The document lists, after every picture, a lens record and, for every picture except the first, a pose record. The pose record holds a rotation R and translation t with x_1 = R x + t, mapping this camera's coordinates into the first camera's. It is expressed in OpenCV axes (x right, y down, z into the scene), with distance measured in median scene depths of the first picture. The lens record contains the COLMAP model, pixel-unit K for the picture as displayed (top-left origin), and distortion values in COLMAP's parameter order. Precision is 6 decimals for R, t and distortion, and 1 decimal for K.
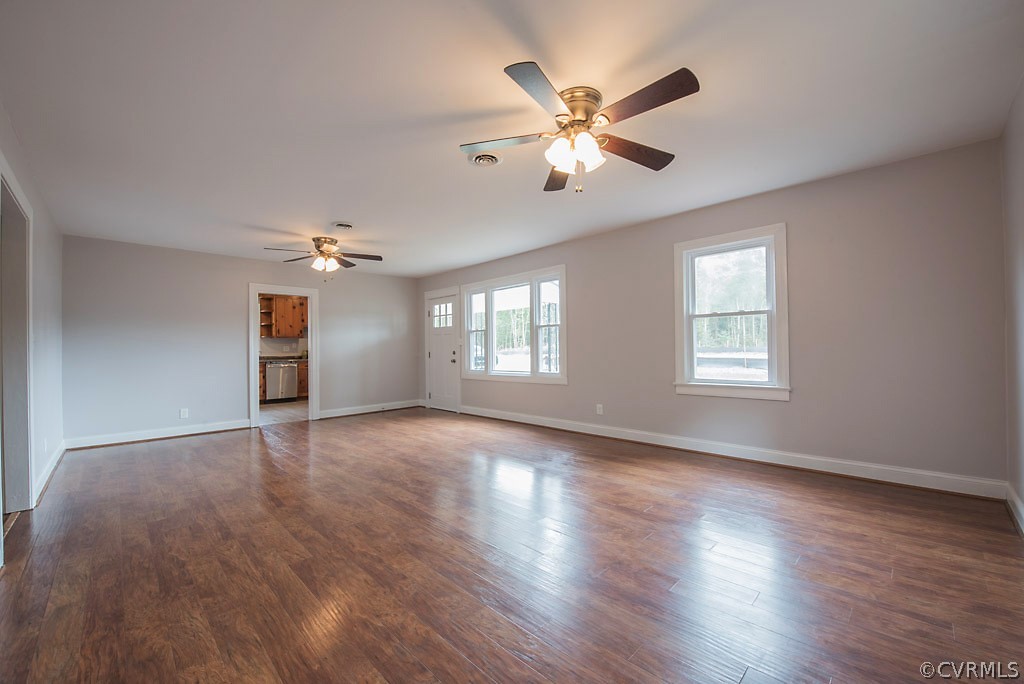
lens RADIAL K [[407.6, 0, 508.9], [0, 407.6, 342.5], [0, 0, 1]] dist [-0.014314, -0.002007]
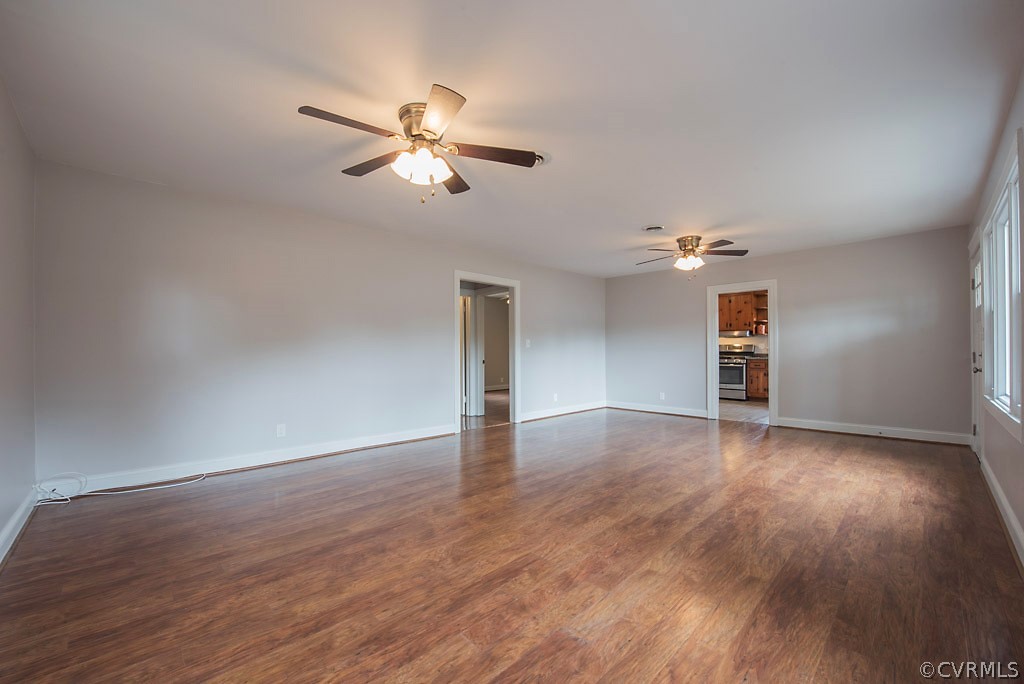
lens RADIAL K [[407.6, 0, 503.1], [0, 407.6, 347.2], [0, 0, 1]] dist [-0.014314, -0.002007]
pose [[-0.010851, 0.008933, -0.999901, 0.466352], [0.016683, 0.999823, 0.008751, 0.000373], [0.999802, -0.016587, -0.010998, 0.467756]]
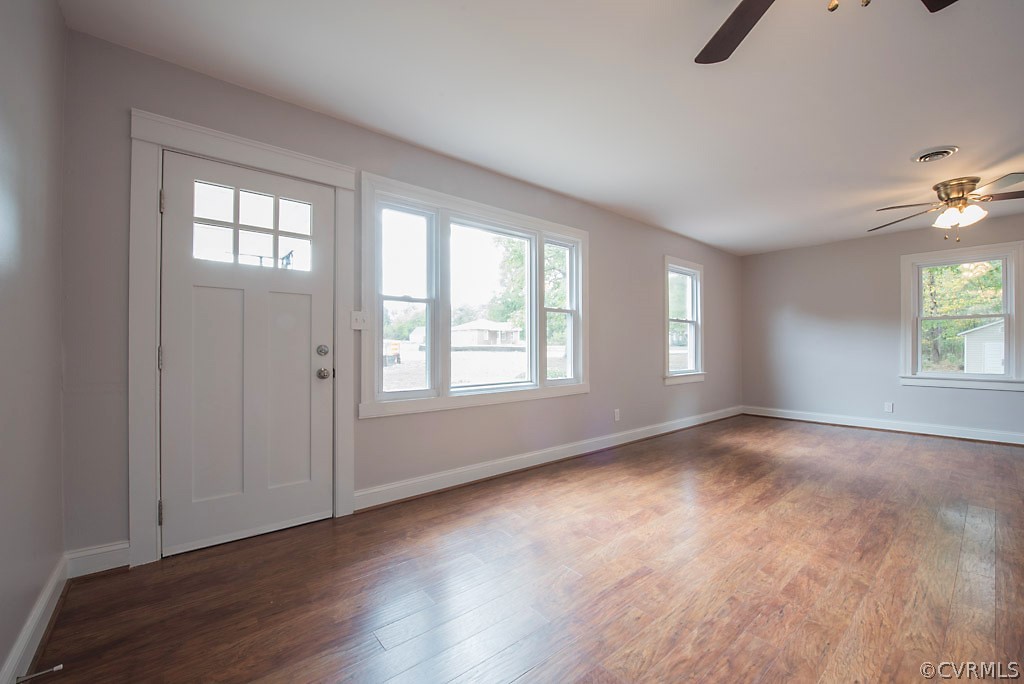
lens RADIAL K [[407.6, 0, 505.1], [0, 407.6, 346.4], [0, 0, 1]] dist [-0.014314, -0.002007]
pose [[0.083643, 0.017193, 0.996347, -0.563630], [-0.015736, 0.999749, -0.015931, 0.029741], [-0.996372, -0.014346, 0.083893, 0.987384]]
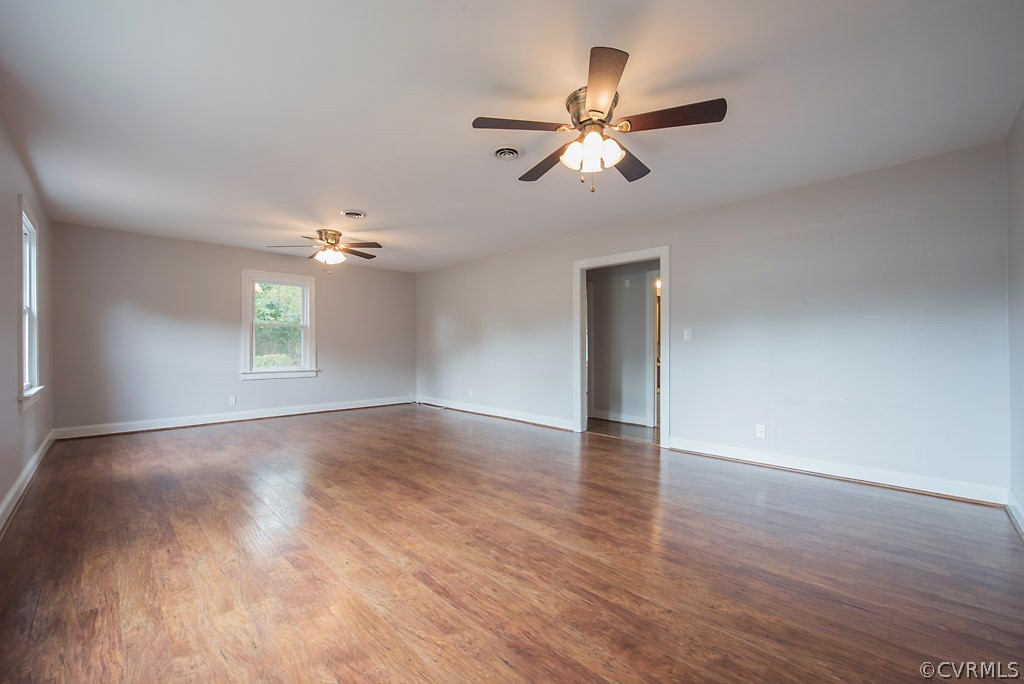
lens RADIAL K [[407.6, 0, 512.2], [0, 407.6, 339.5], [0, 0, 1]] dist [-0.014314, -0.002007]
pose [[-0.999657, 0.014850, -0.021589, -0.293516], [0.015530, 0.999377, -0.031700, 0.026823], [0.021105, -0.032024, -0.999264, 1.230413]]
